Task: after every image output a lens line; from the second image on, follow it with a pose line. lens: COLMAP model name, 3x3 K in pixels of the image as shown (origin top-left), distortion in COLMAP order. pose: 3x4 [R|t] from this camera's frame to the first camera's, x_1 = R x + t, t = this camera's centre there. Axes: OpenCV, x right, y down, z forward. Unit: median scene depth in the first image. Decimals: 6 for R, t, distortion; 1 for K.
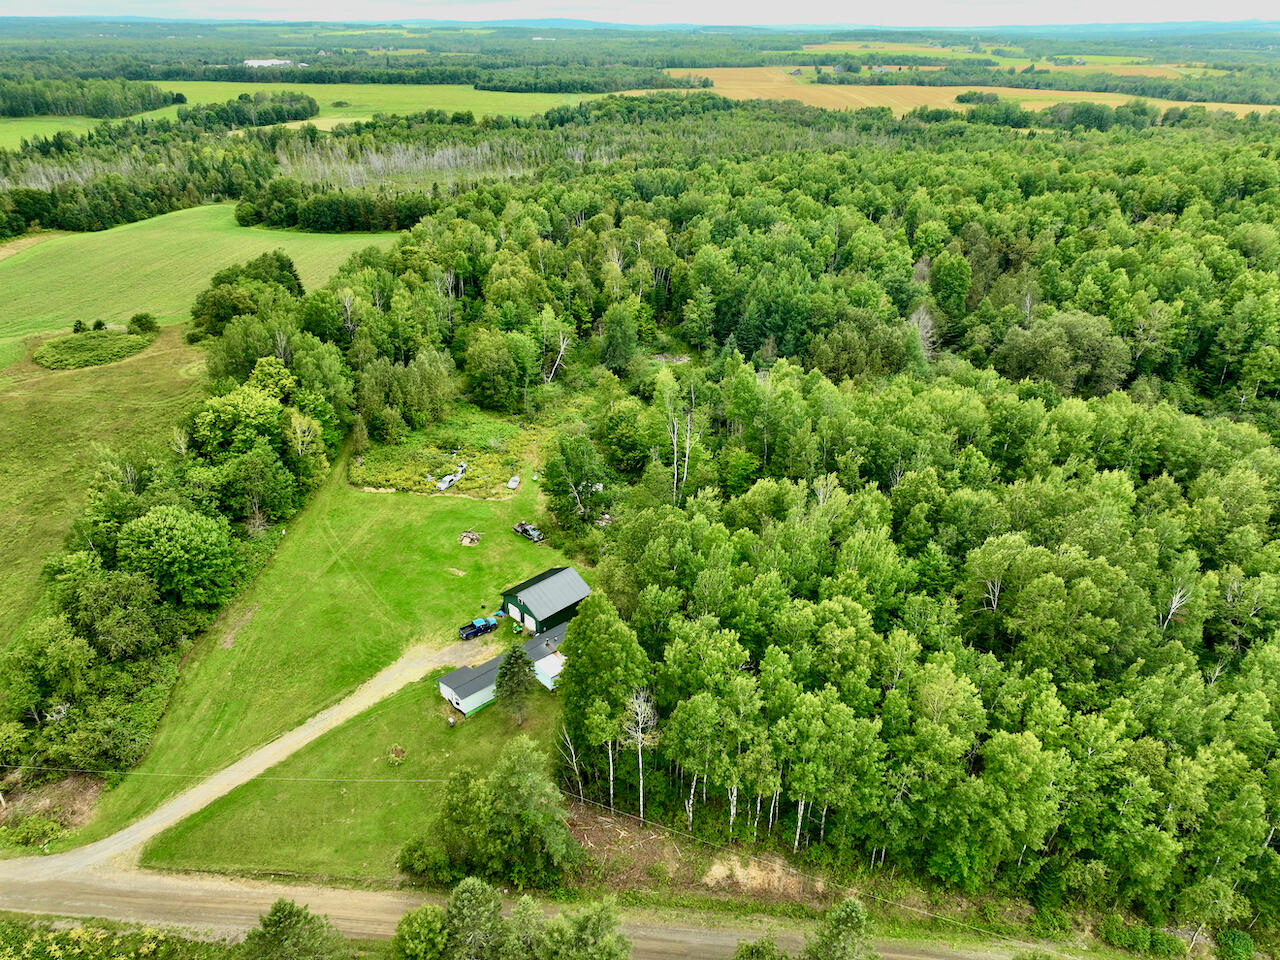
lens RADIAL K [[900.0, 0, 643.2], [0, 900.0, 476.8], [0, 0, 1]] dist [0.003593, 0.008240]
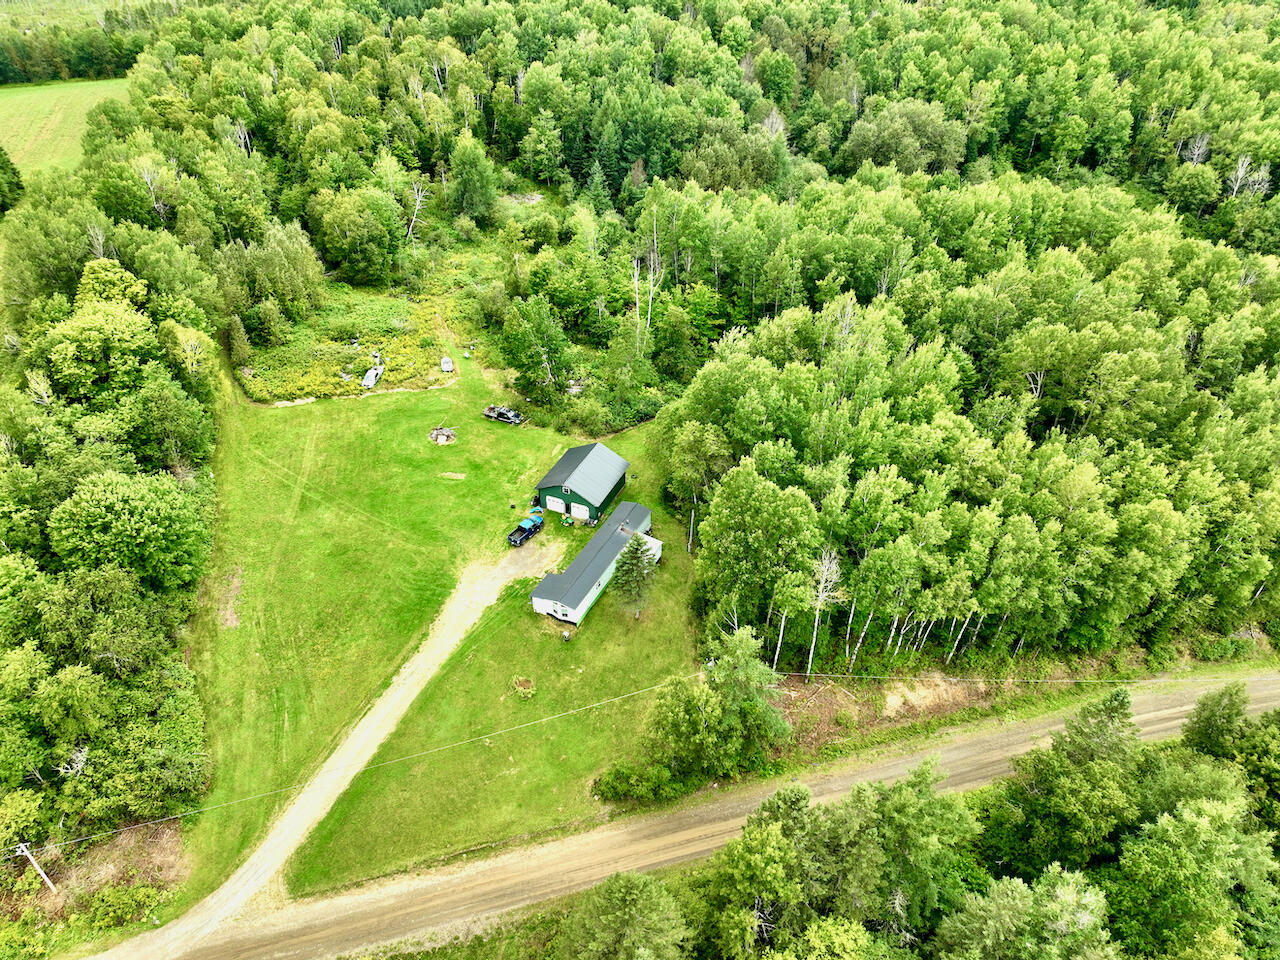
lens RADIAL K [[900.0, 0, 643.2], [0, 900.0, 476.8], [0, 0, 1]] dist [0.003593, 0.008240]
pose [[0.932013, -0.218117, 0.289444, -0.273418], [0.163510, 0.965789, 0.201288, -0.036762], [-0.323446, -0.140276, 0.935791, 0.117111]]
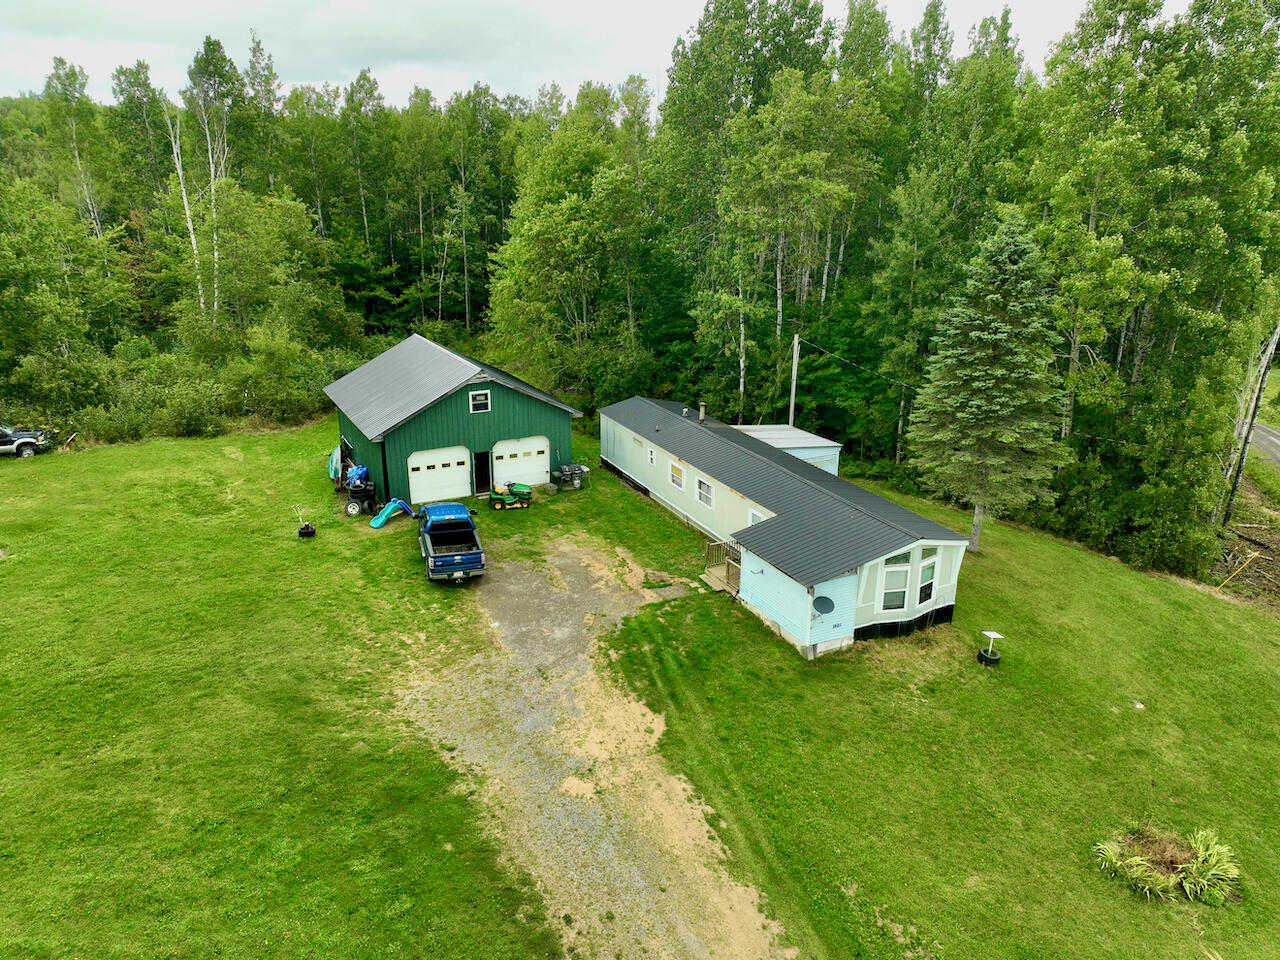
lens RADIAL K [[900.0, 0, 643.2], [0, 900.0, 476.8], [0, 0, 1]] dist [0.003593, 0.008240]
pose [[0.297650, -0.305986, 0.904310, -0.331824], [0.421777, 0.891933, 0.162972, 0.114162], [-0.856451, 0.332909, 0.394542, 0.722181]]
